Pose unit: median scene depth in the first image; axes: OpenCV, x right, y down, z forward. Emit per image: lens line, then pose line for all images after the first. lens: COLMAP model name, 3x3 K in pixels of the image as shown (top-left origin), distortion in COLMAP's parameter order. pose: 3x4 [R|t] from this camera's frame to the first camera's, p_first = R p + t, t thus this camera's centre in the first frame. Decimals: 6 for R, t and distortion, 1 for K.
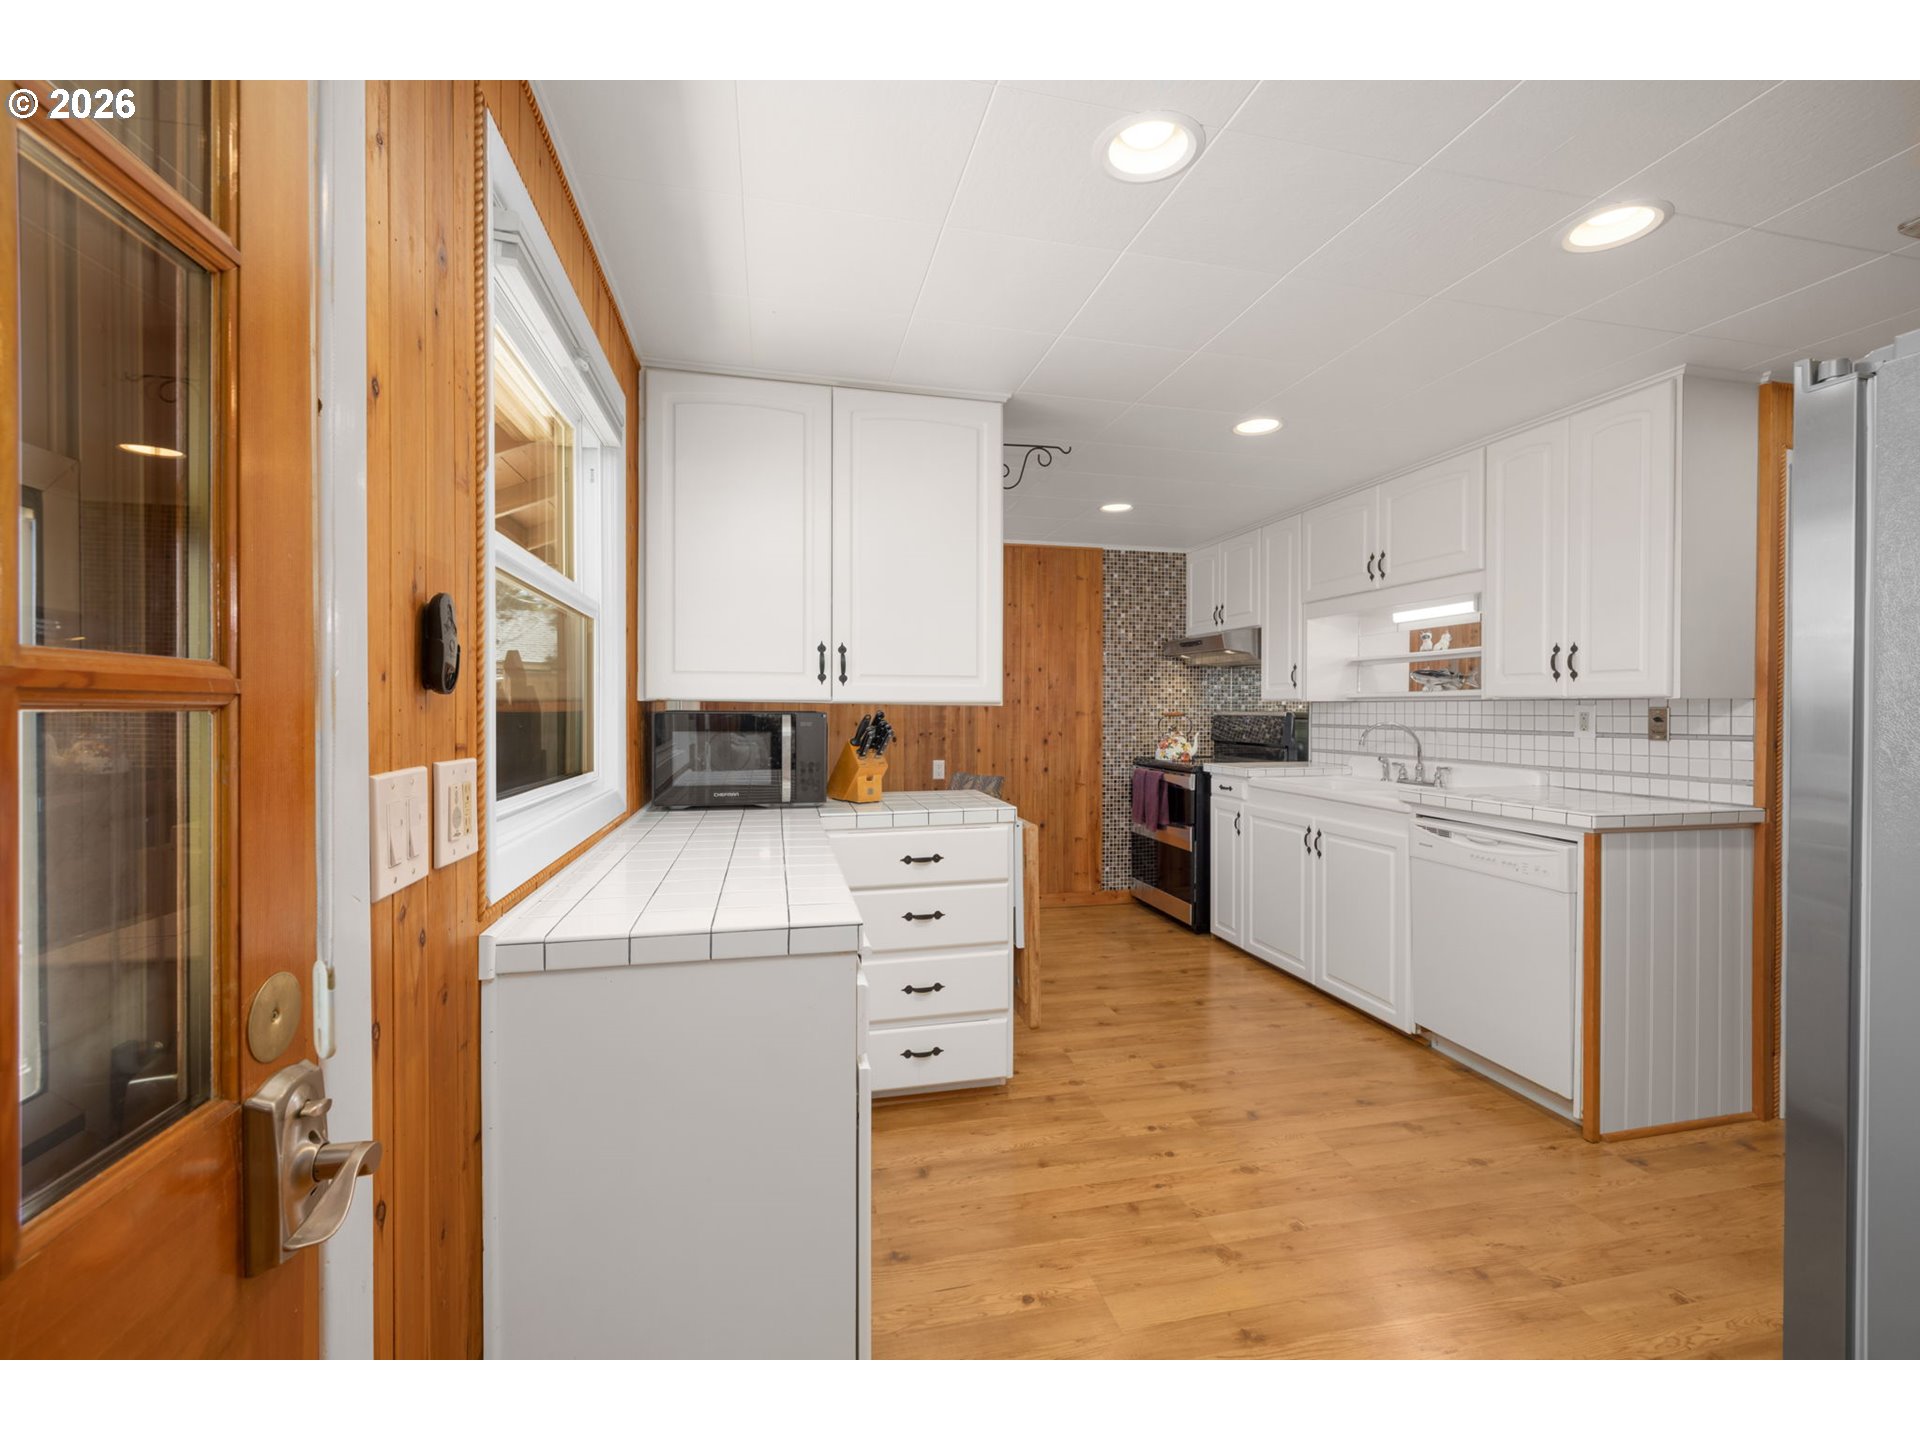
lens RADIAL K [[816.3, 0, 960.6], [0, 816.3, 719.1], [0, 0, 1]] dist [-0.001746, -0.000112]
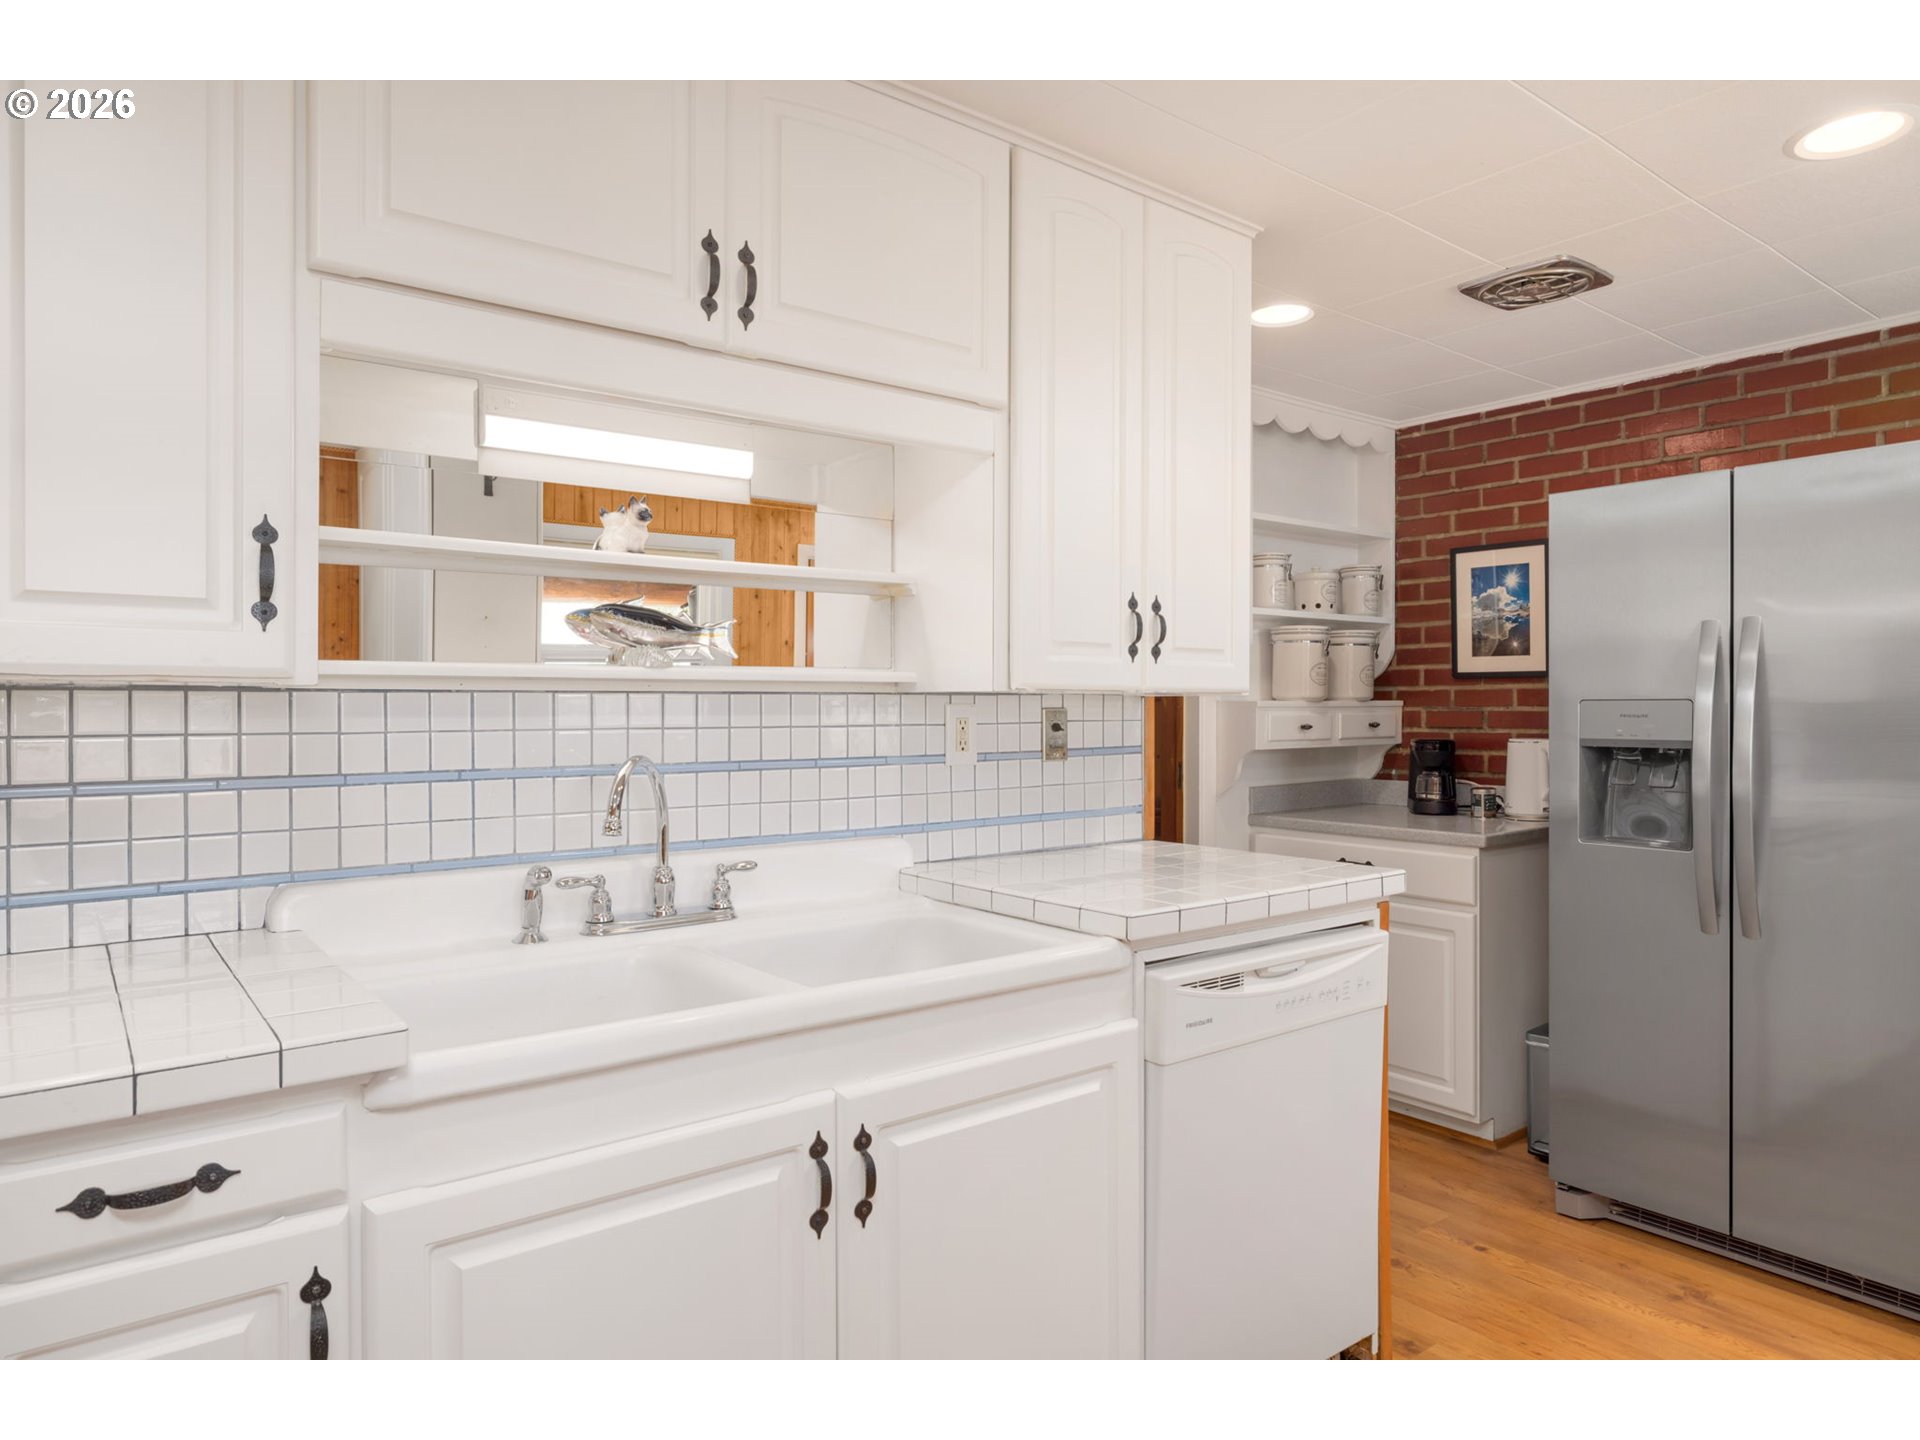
lens RADIAL K [[1165.4, 0, 958.2], [0, 1165.4, 709.3], [0, 0, 1]] dist [-0.001176, -0.000177]
pose [[-0.419679, 0.000132, 0.907672, 0.058463], [0.013336, 0.999893, 0.006021, -0.019009], [-0.907574, 0.014632, -0.419636, 1.373787]]
